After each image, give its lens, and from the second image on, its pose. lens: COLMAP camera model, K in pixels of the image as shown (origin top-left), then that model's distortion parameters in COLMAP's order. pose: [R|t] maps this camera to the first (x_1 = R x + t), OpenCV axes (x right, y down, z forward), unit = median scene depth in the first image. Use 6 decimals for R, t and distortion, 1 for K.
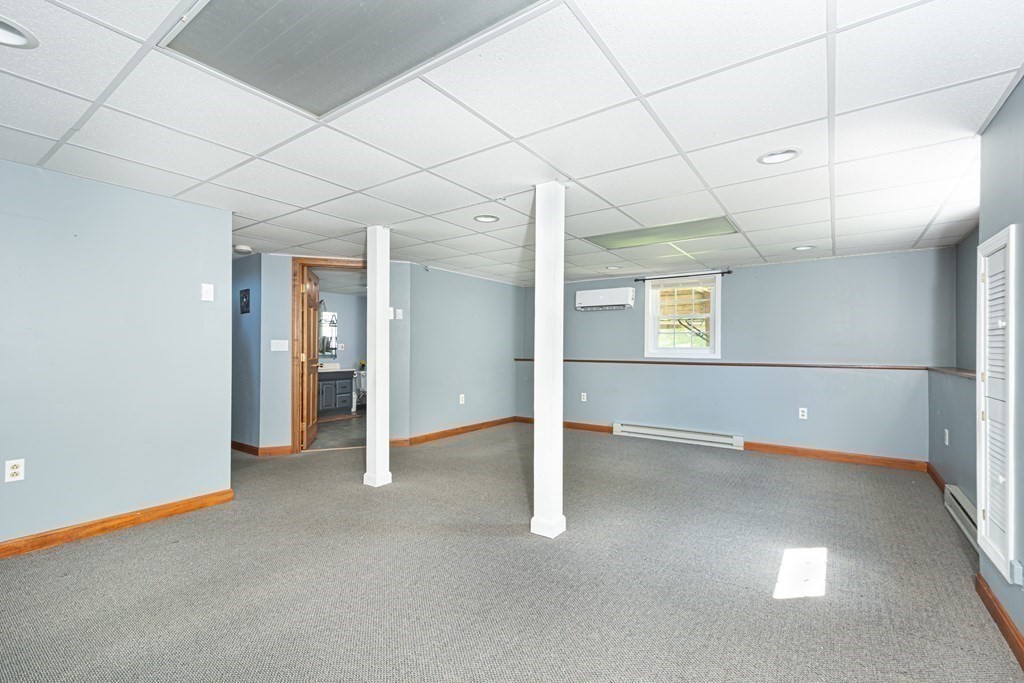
lens RADIAL K [[425.9, 0, 512.0], [0, 425.9, 341.5], [0, 0, 1]] dist [0.002550, -0.000278]
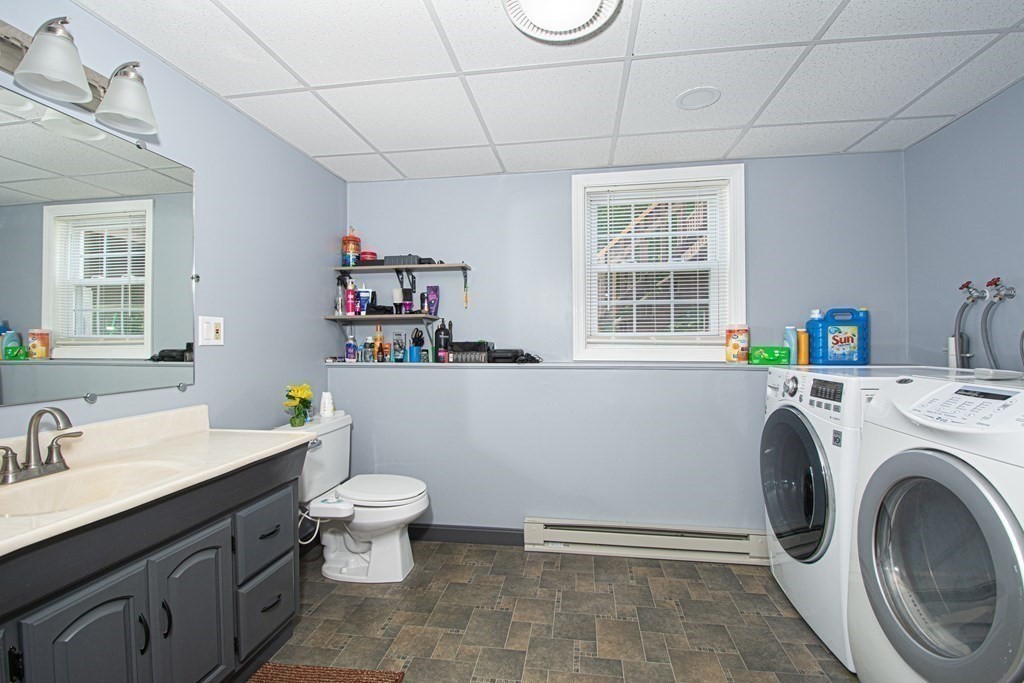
lens RADIAL K [[448.1, 0, 516.1], [0, 448.1, 337.4], [0, 0, 1]] dist [-0.014911, -0.000197]
pose [[0.892740, -0.011481, 0.450427, -0.364089], [0.010237, 0.999934, 0.005199, 0.012732], [-0.450457, -0.000030, 0.892798, 0.715032]]
